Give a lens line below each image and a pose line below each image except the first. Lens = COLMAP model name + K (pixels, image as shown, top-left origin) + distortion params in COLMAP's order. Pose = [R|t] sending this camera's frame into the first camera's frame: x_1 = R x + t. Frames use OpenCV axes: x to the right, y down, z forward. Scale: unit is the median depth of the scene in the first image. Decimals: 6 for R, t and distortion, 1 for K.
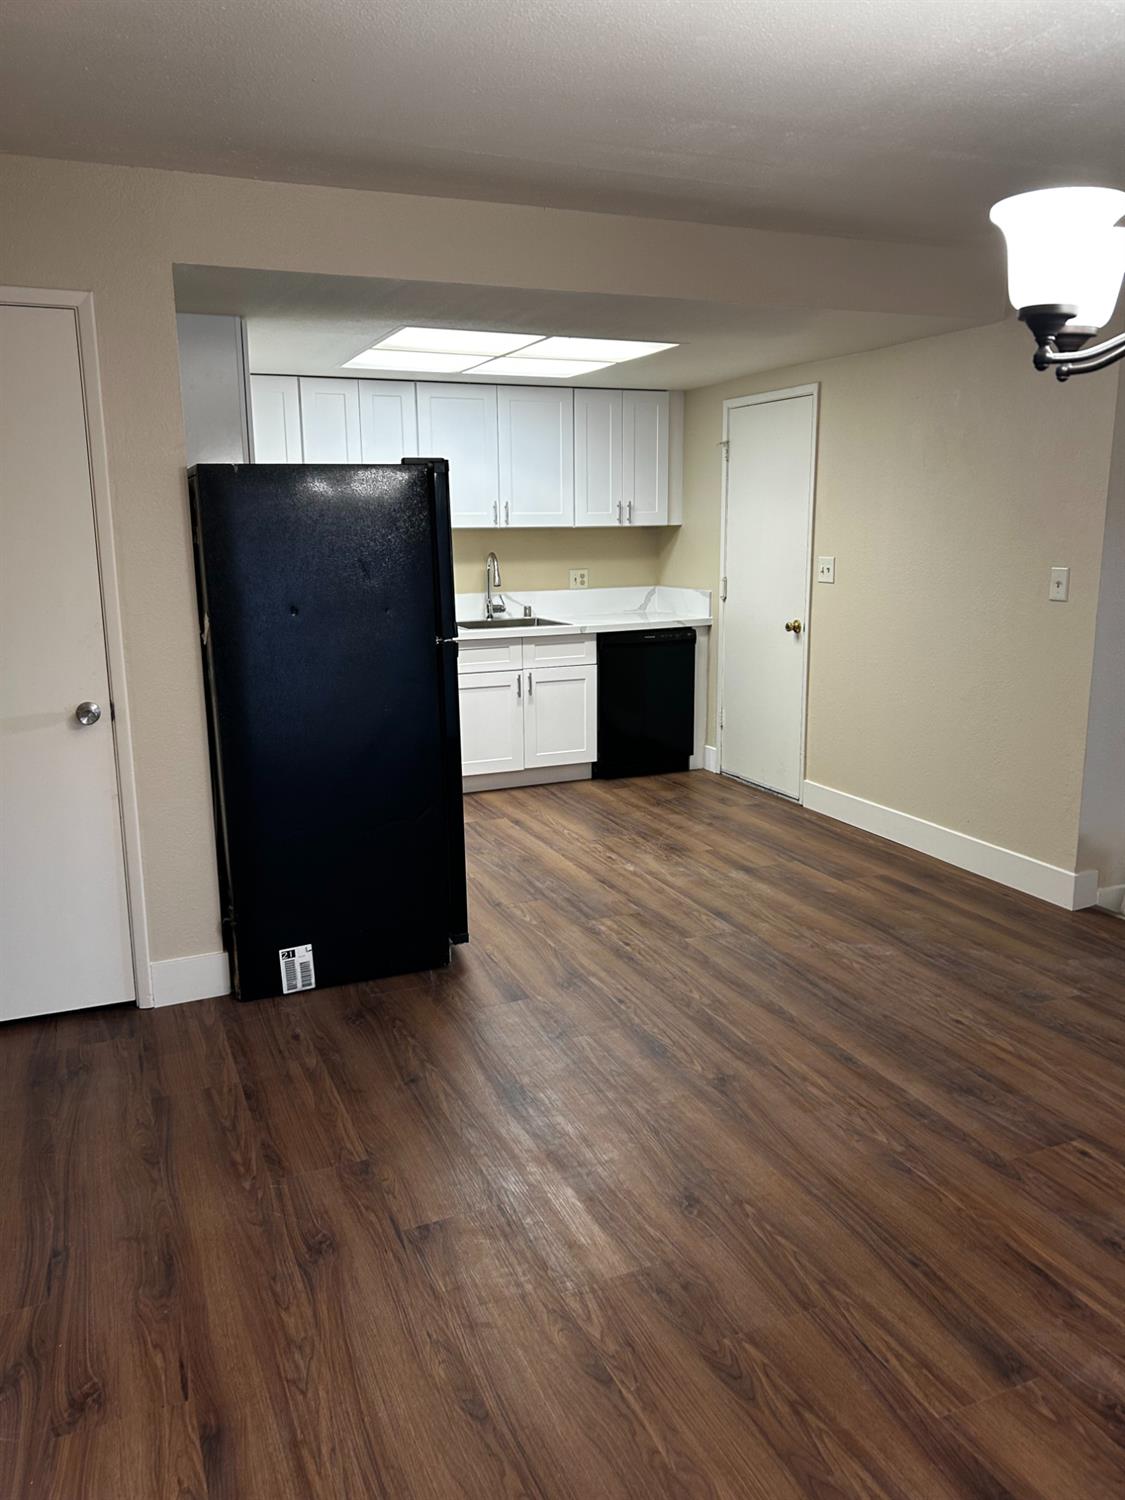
lens RADIAL K [[1126.7, 0, 562.5], [0, 1126.7, 750.0], [0, 0, 1]] dist [0.006743, -0.002342]
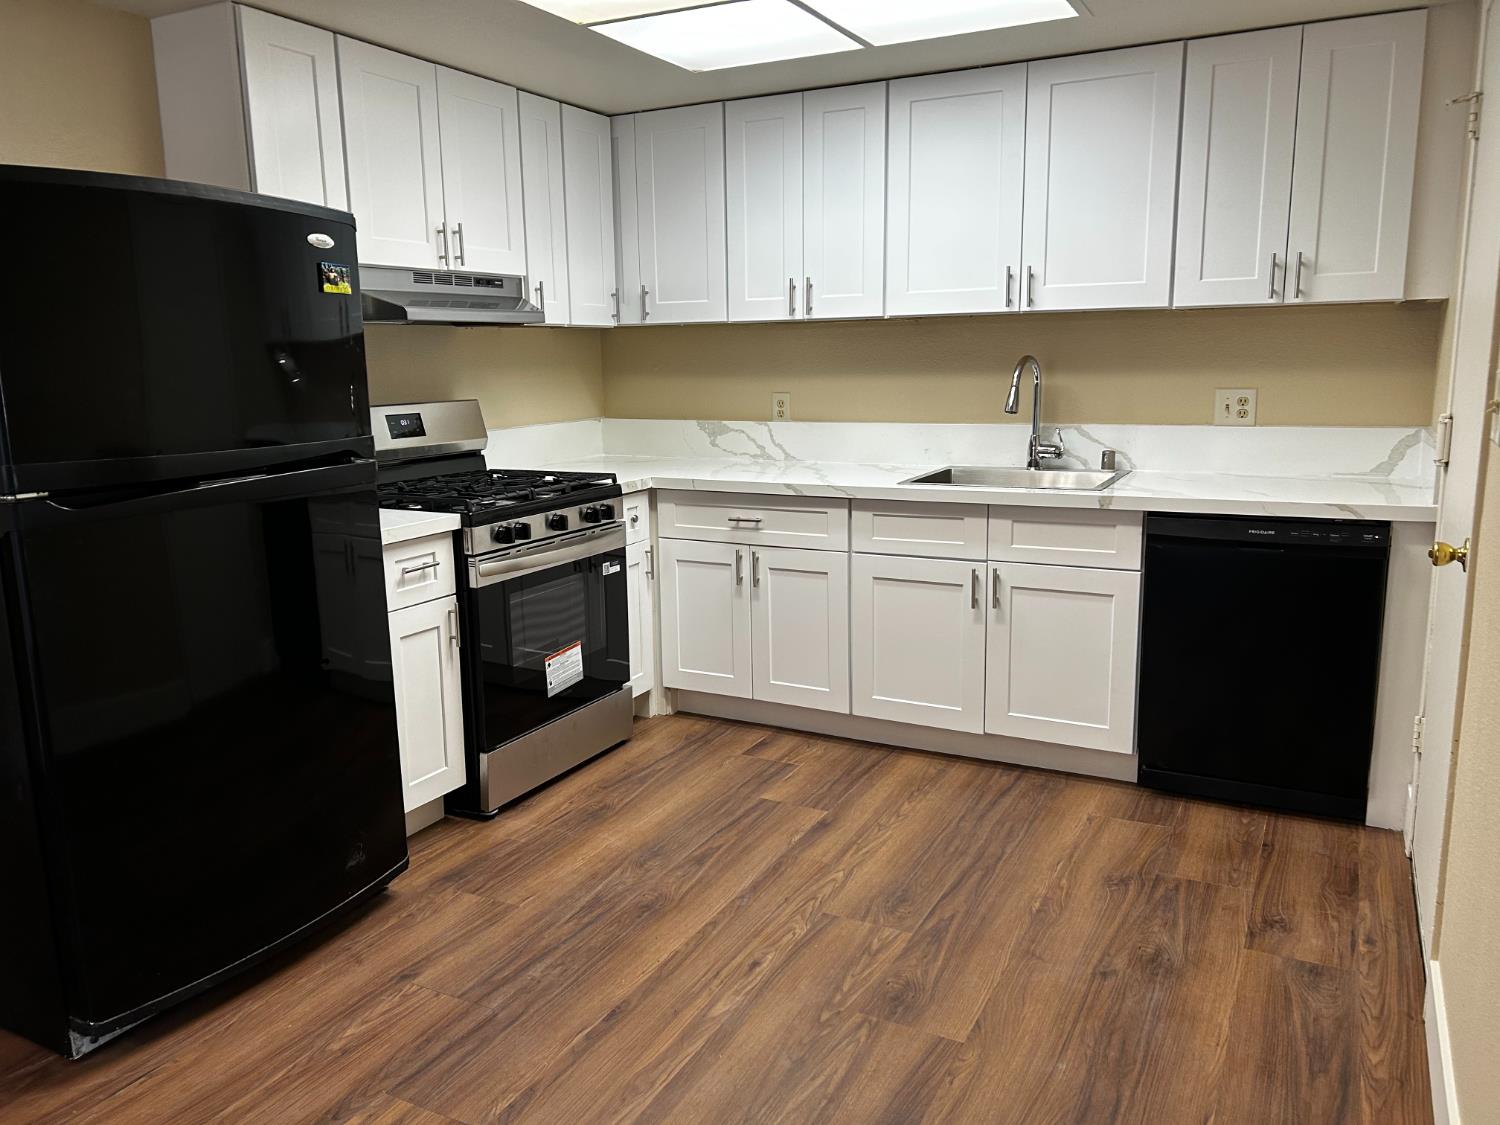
lens RADIAL K [[1126.7, 0, 750.0], [0, 1126.7, 562.5], [0, 0, 1]] dist [0.006743, -0.002342]
pose [[0.626686, 0.142338, -0.766162, 0.358095], [-0.140245, 0.987725, 0.068787, -0.102977], [0.766548, 0.064342, 0.638956, 0.602515]]
